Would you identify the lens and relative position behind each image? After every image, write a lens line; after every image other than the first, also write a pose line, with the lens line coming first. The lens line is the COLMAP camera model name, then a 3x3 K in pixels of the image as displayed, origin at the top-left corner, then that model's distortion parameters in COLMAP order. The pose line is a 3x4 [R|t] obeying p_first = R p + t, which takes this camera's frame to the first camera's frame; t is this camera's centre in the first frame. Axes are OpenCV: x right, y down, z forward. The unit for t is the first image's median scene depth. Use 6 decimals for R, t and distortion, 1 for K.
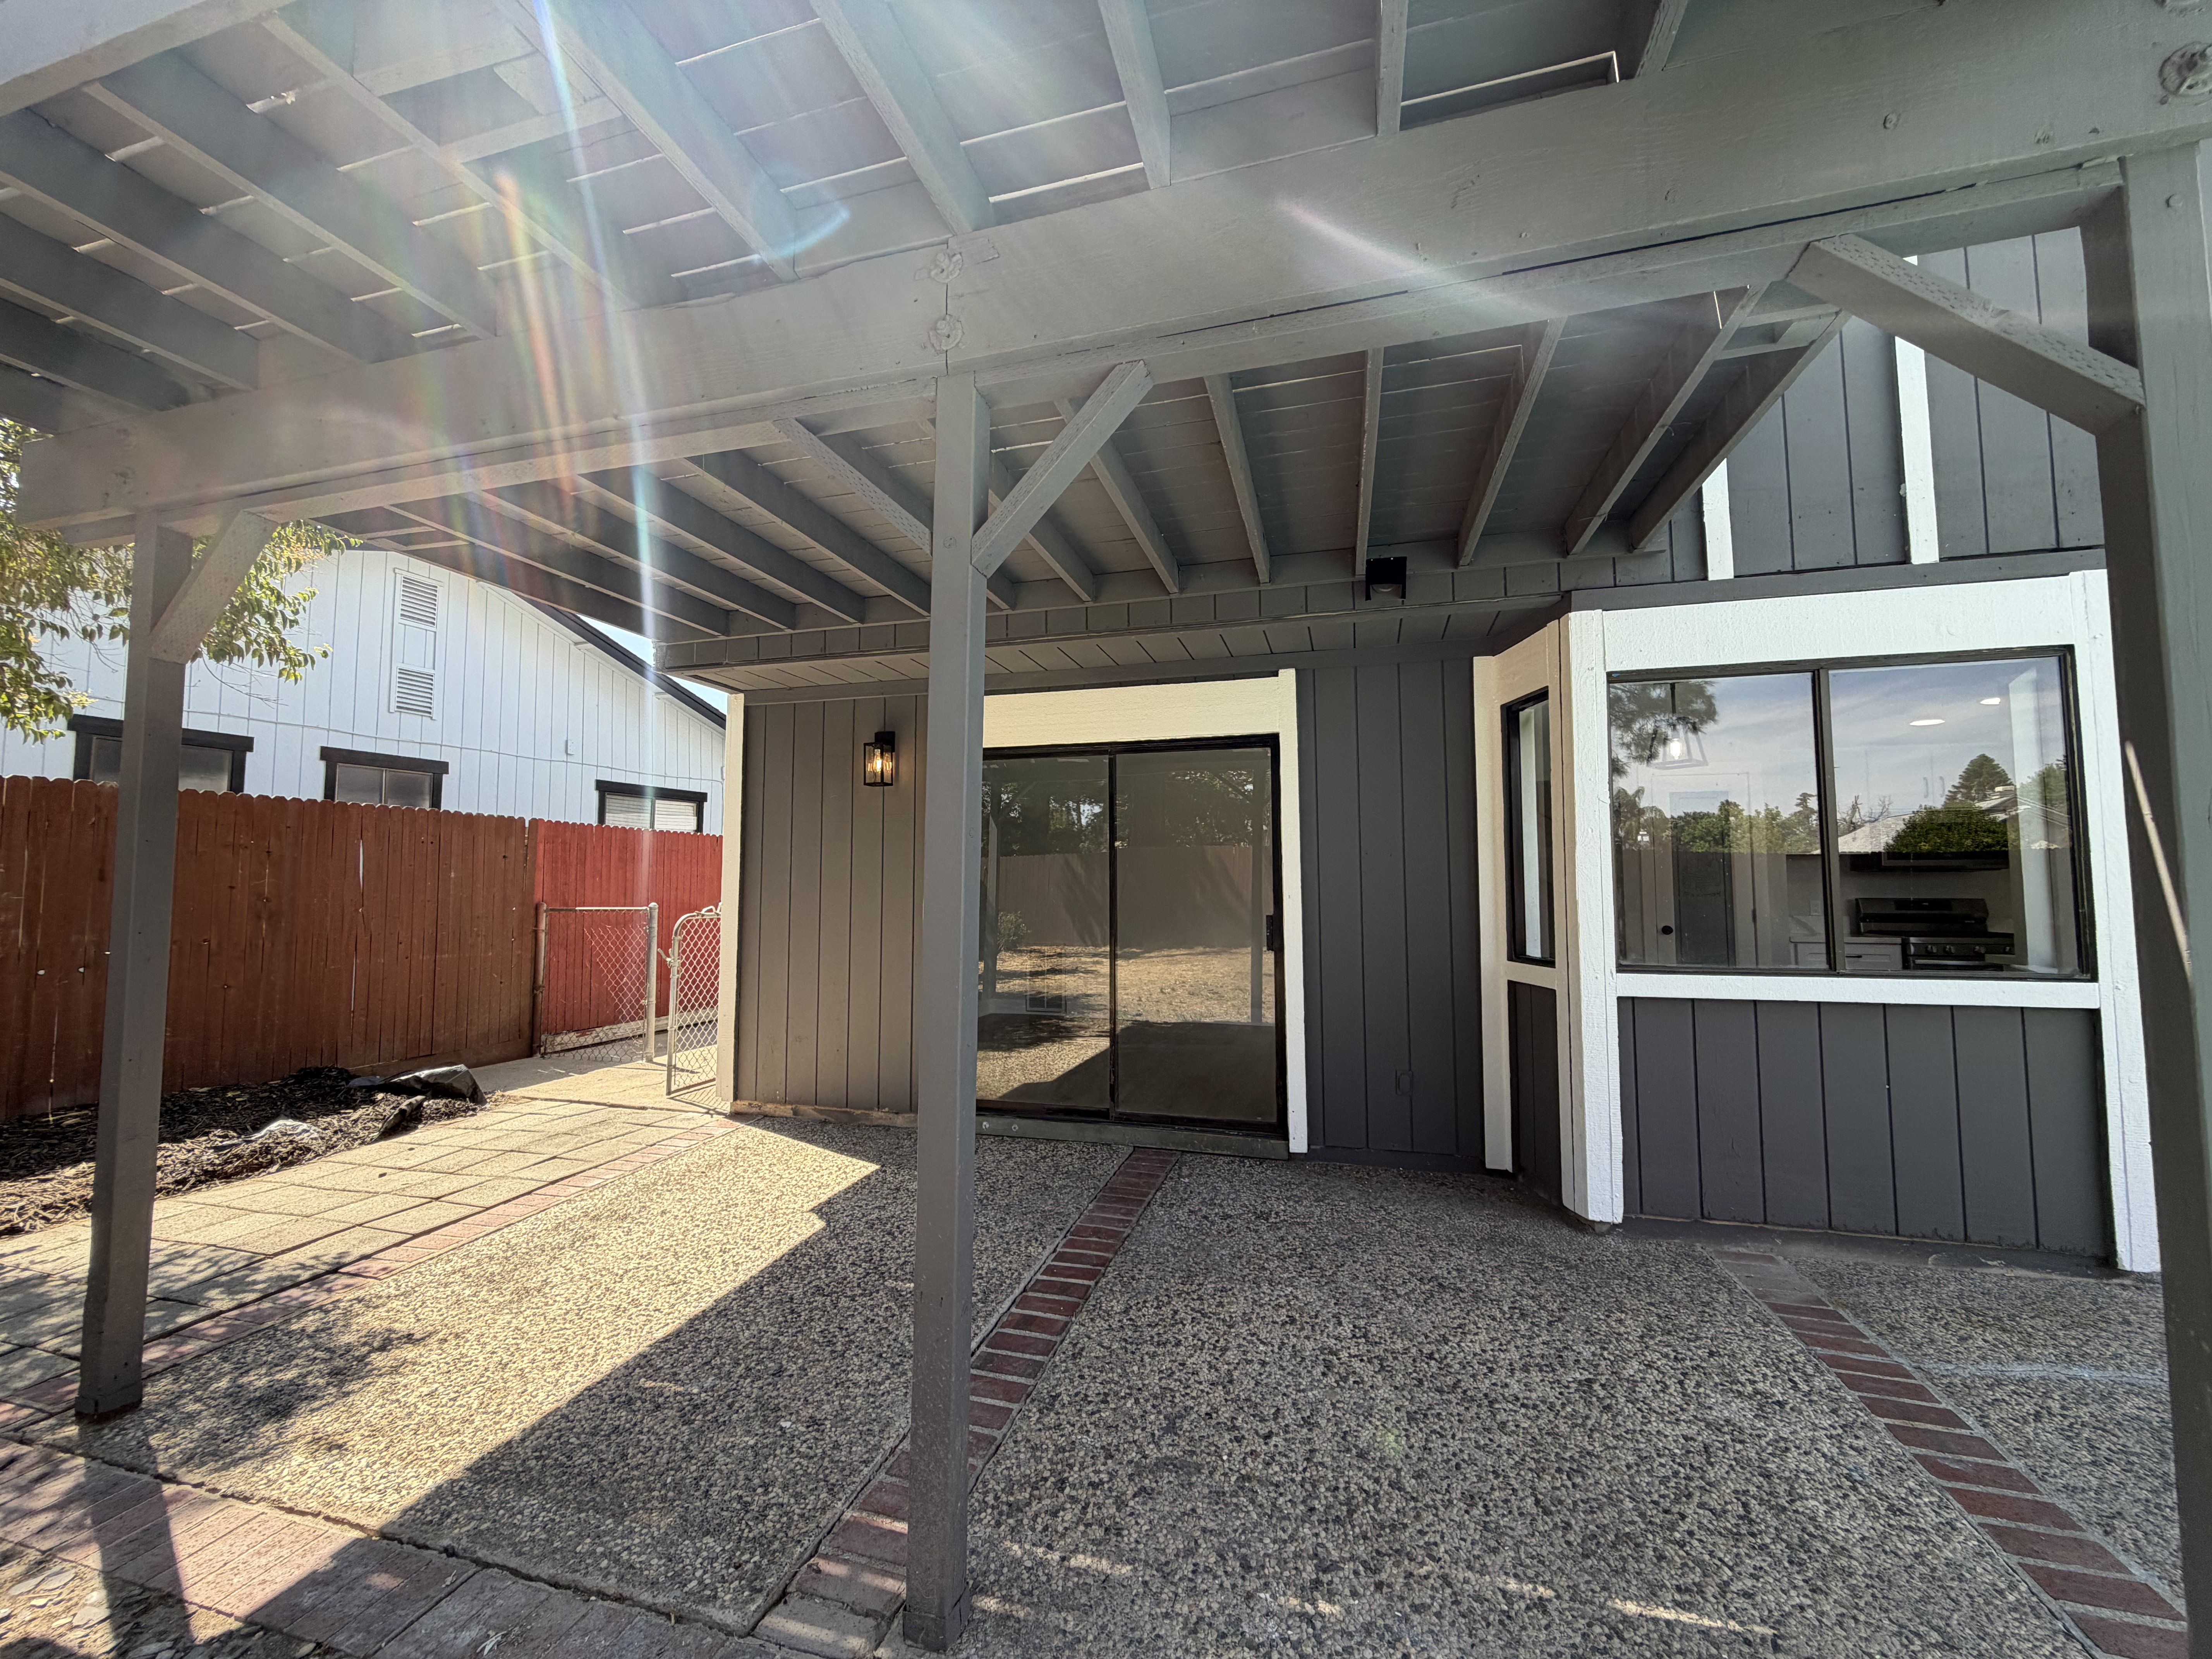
lens RADIAL K [[884.8, 0, 1092.7], [0, 884.8, 830.1], [0, 0, 1]] dist [-0.003184, 0.000183]
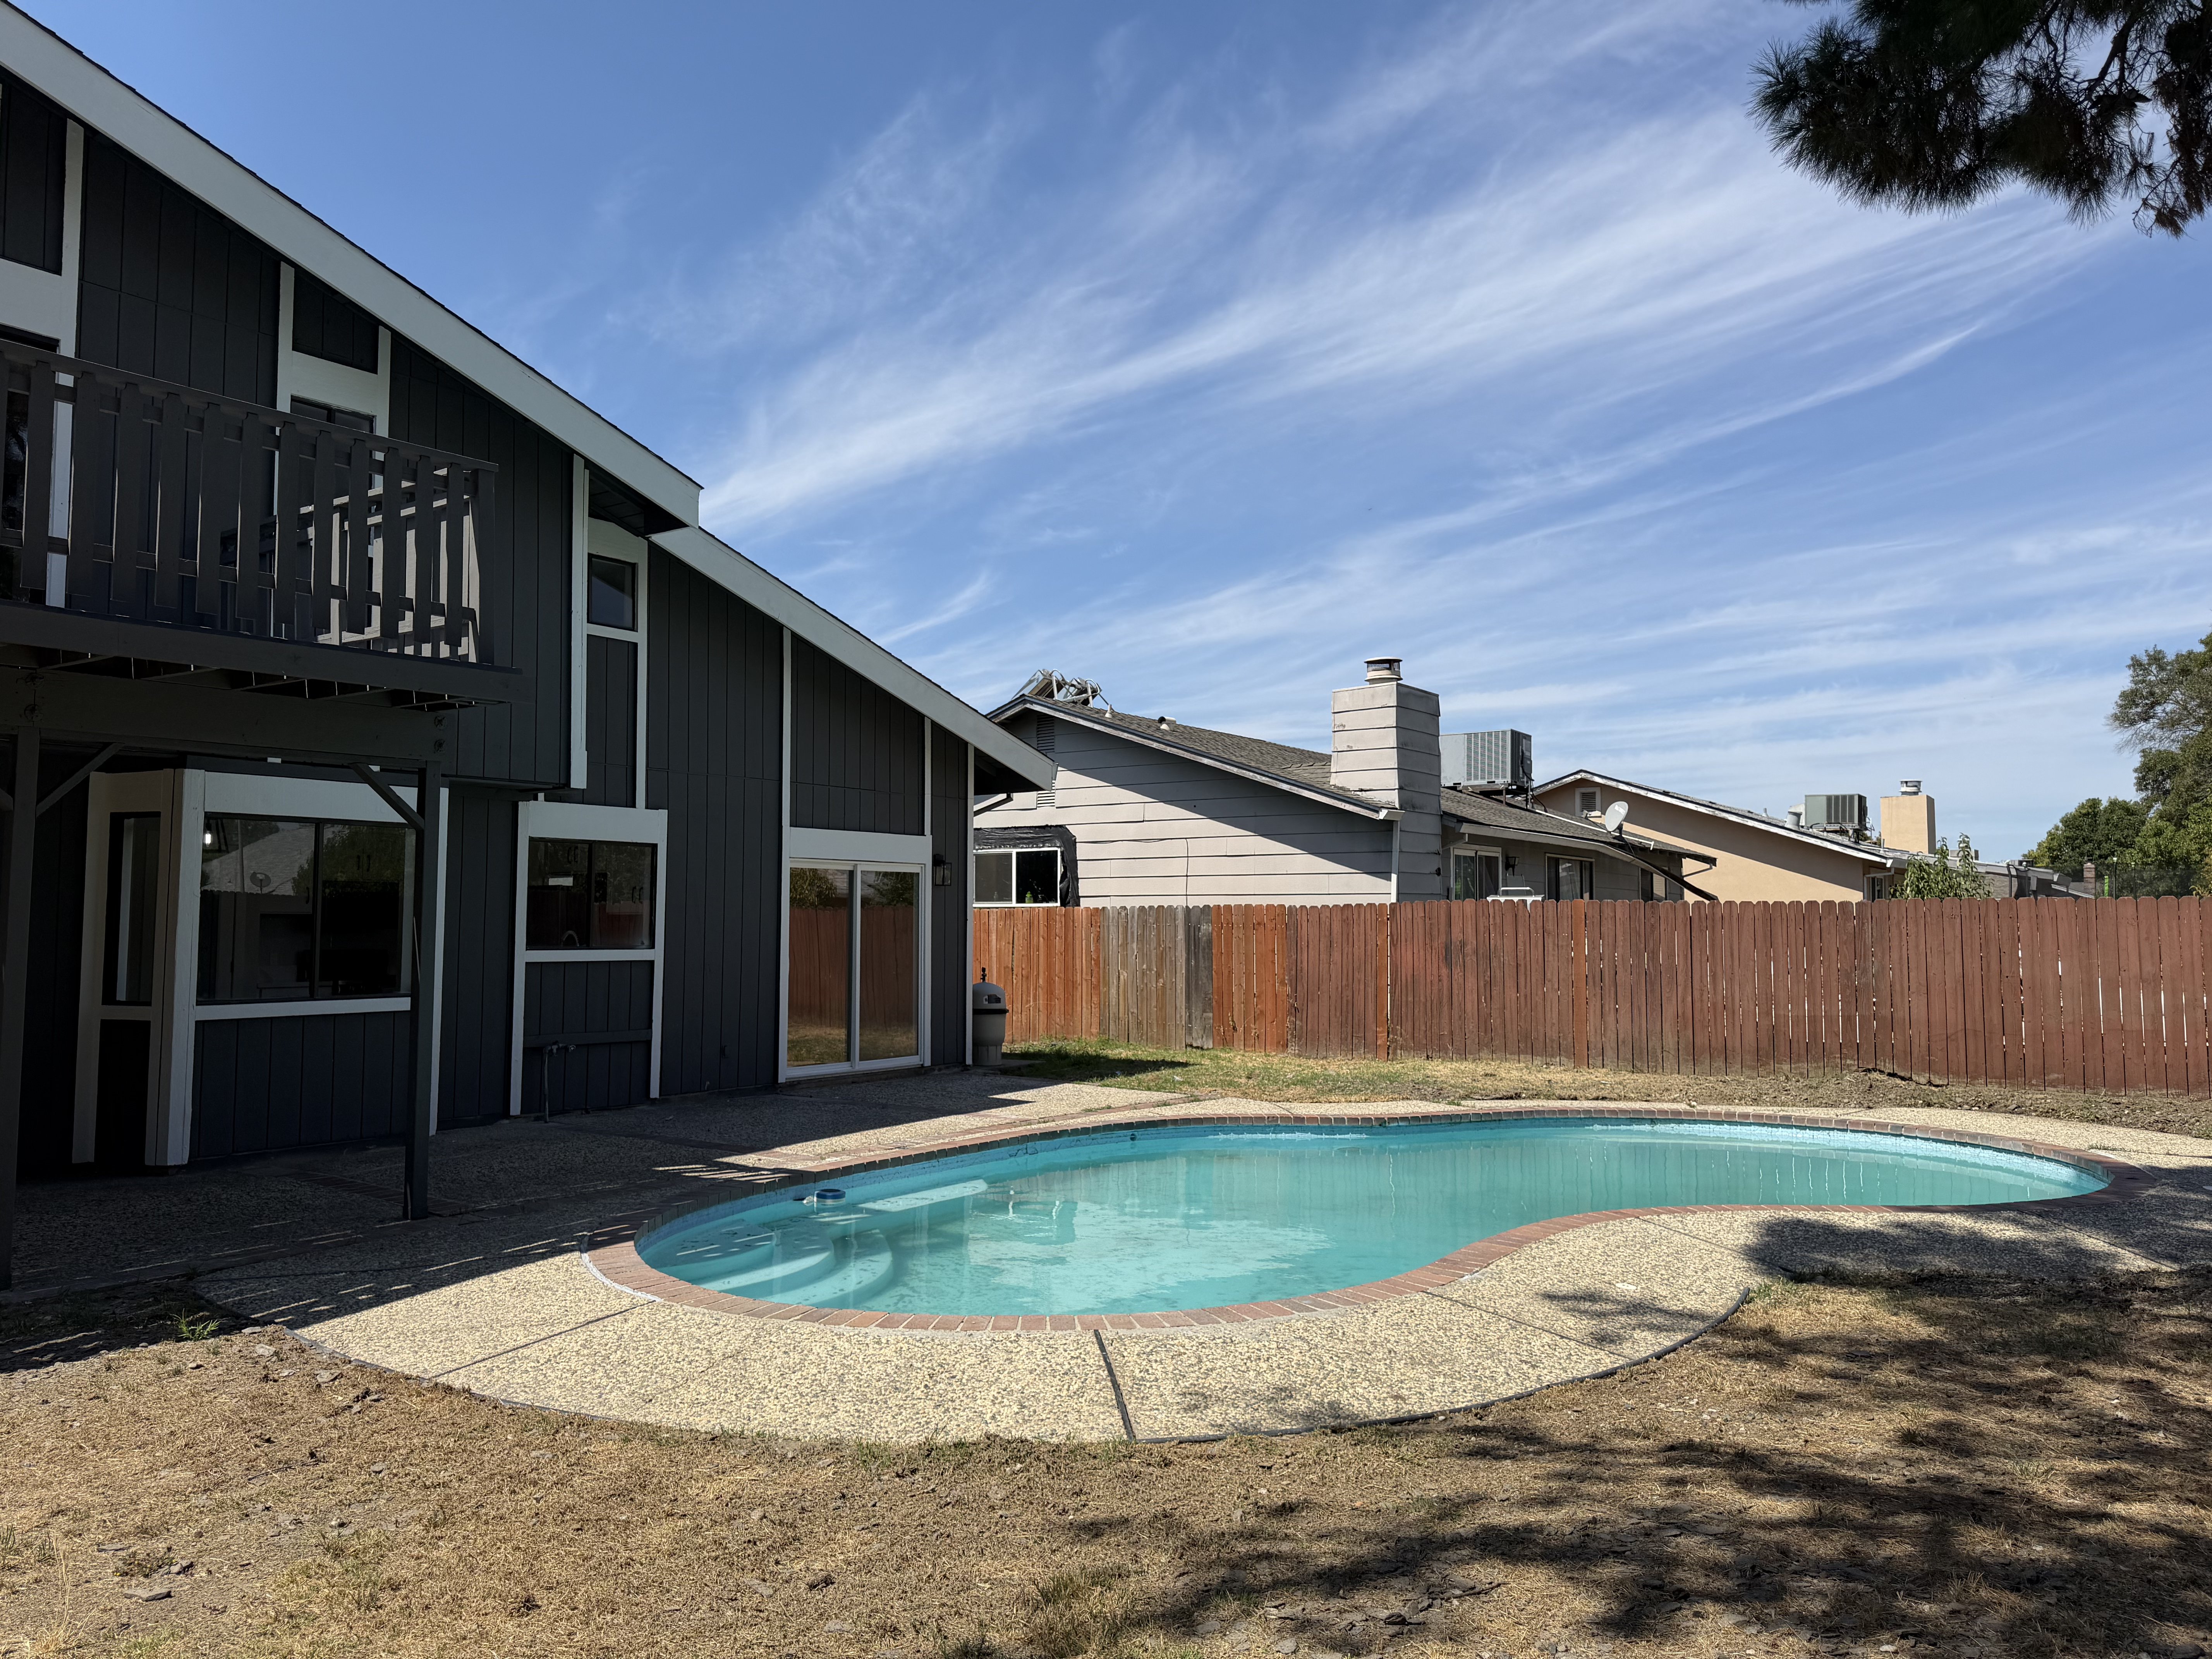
lens RADIAL K [[1508.1, 0, 1098.6], [0, 1508.1, 836.0], [0, 0, 1]] dist [0.038489, -0.068820]
pose [[0.336895, 0.053179, 0.940039, -1.372810], [-0.064557, 0.997359, -0.033286, -0.147656], [-0.939326, -0.049472, 0.339438, -1.362038]]
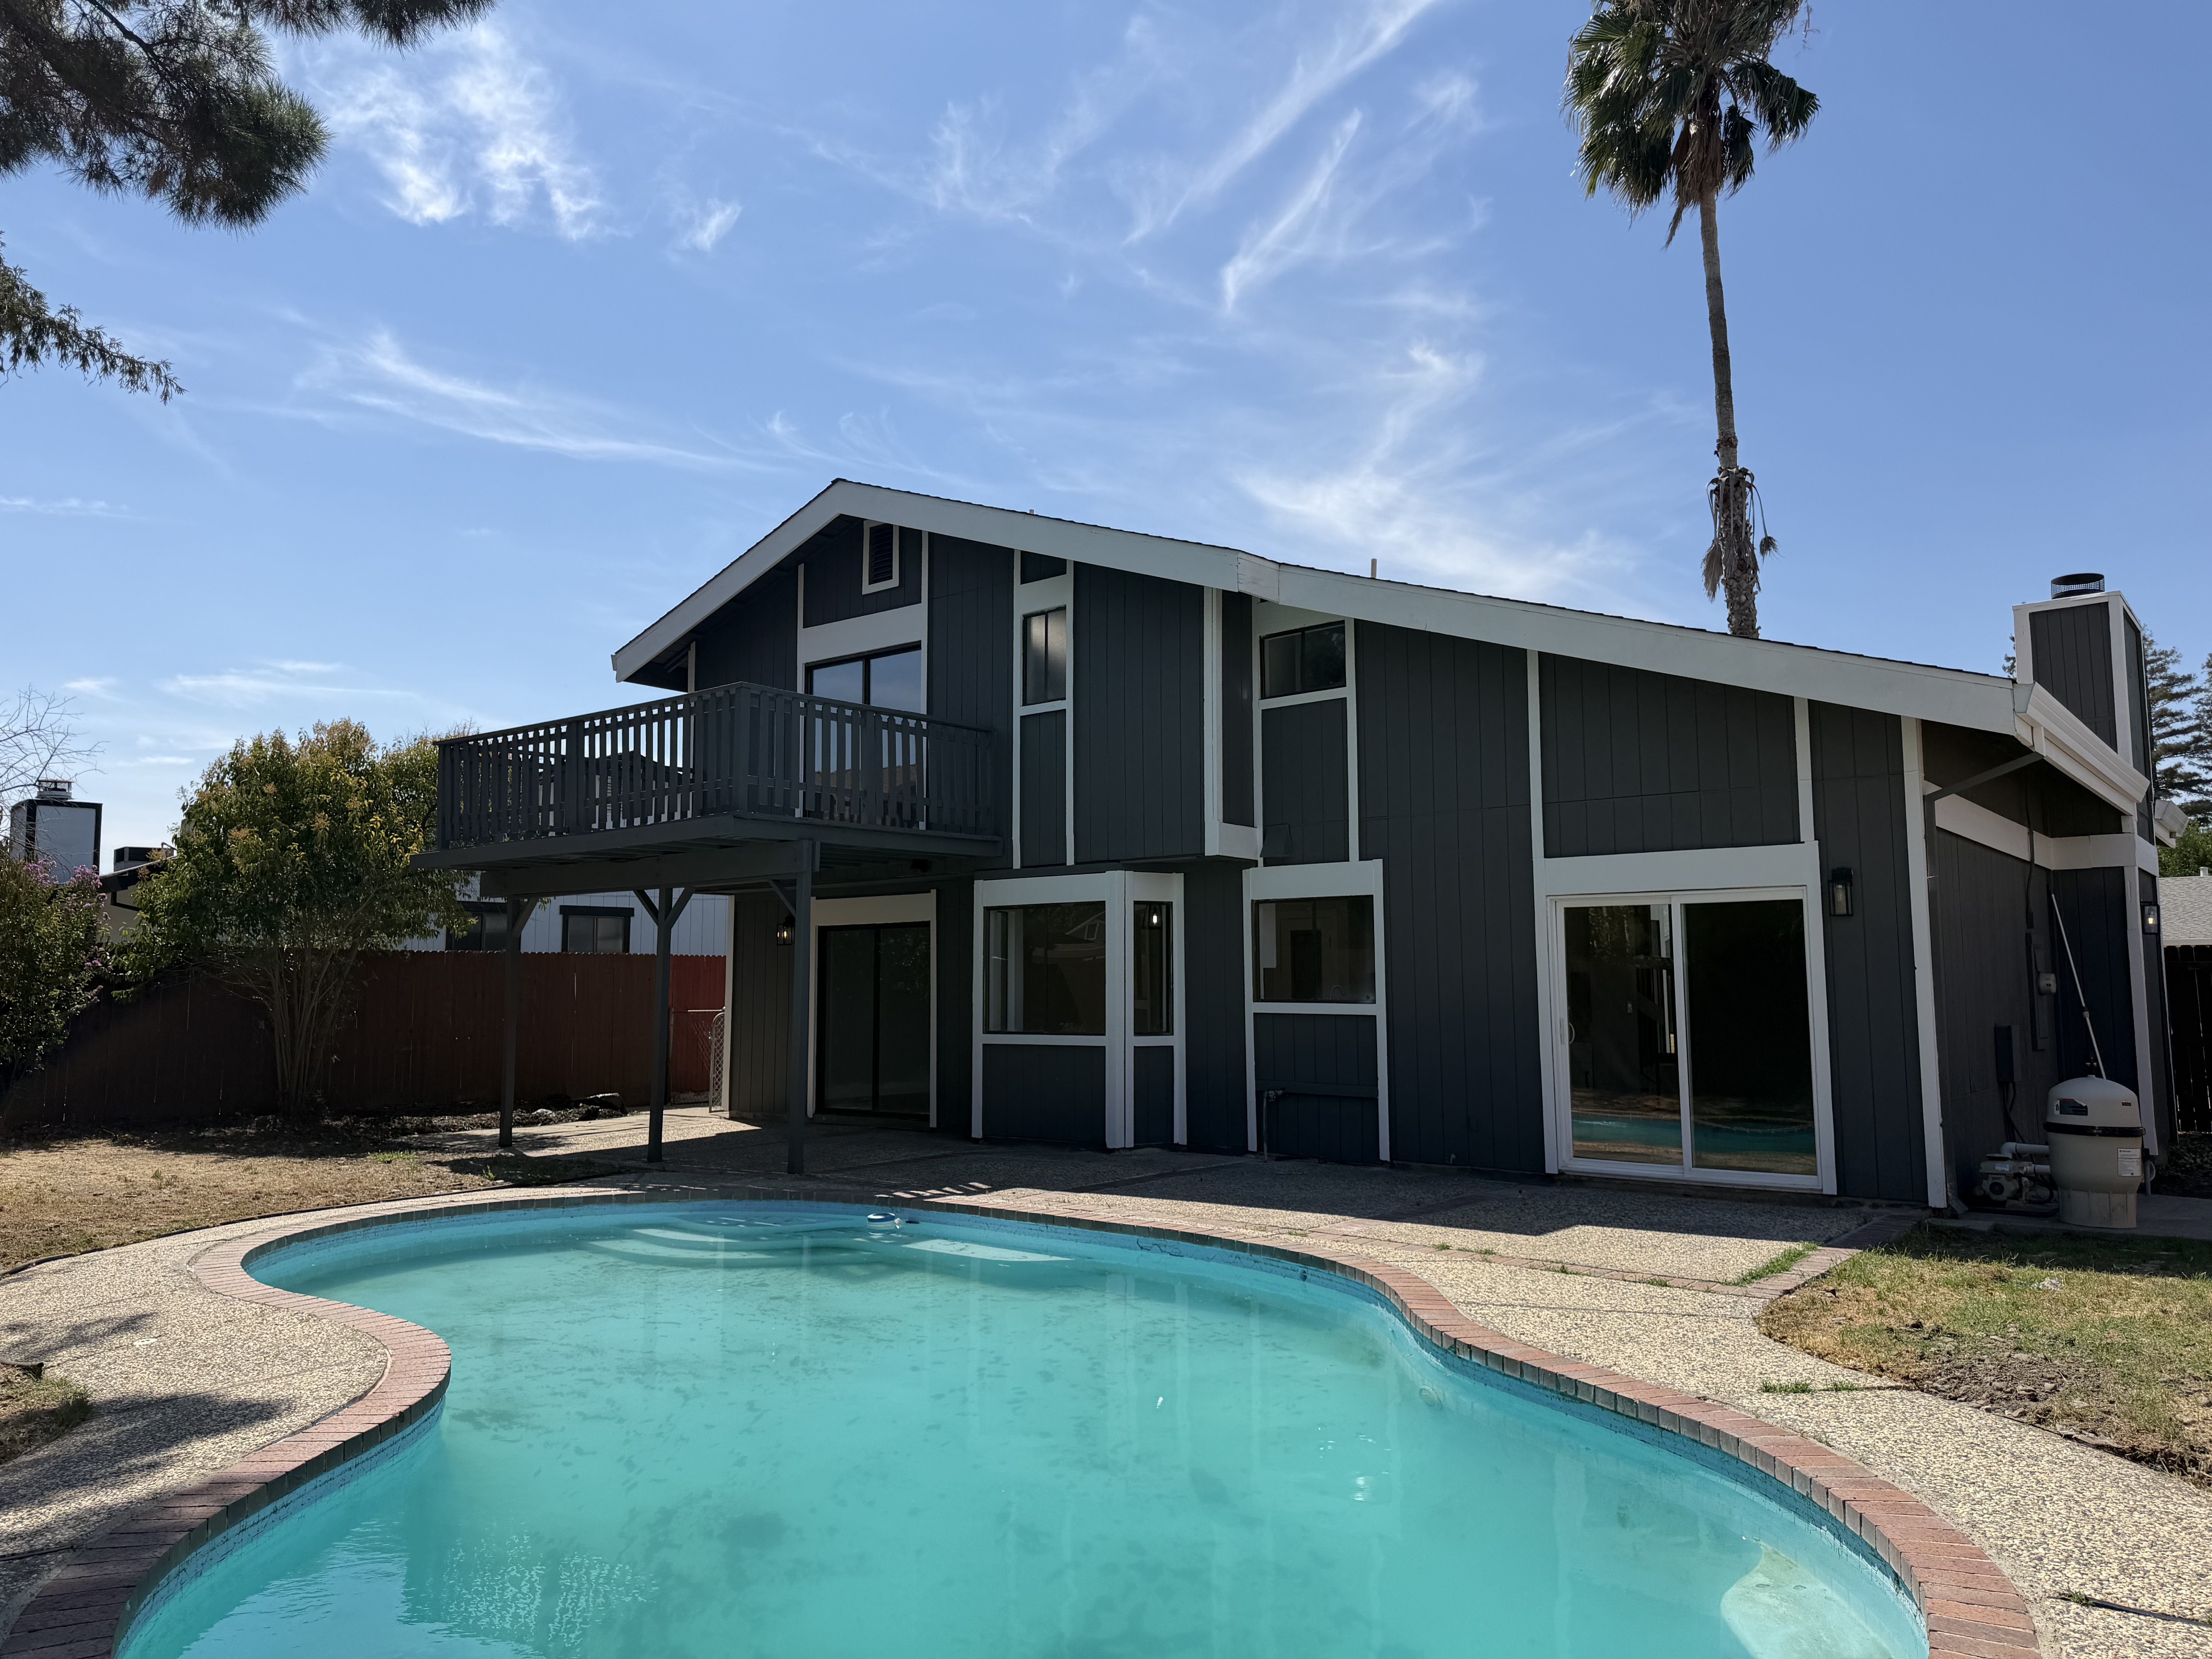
lens RADIAL K [[1508.1, 0, 1109.7], [0, 1508.1, 828.7], [0, 0, 1]] dist [0.038489, -0.068820]
pose [[0.926658, -0.043634, -0.373364, 2.413177], [0.027870, 0.998481, -0.047519, -0.184747], [0.374870, 0.033628, 0.926467, -2.619016]]
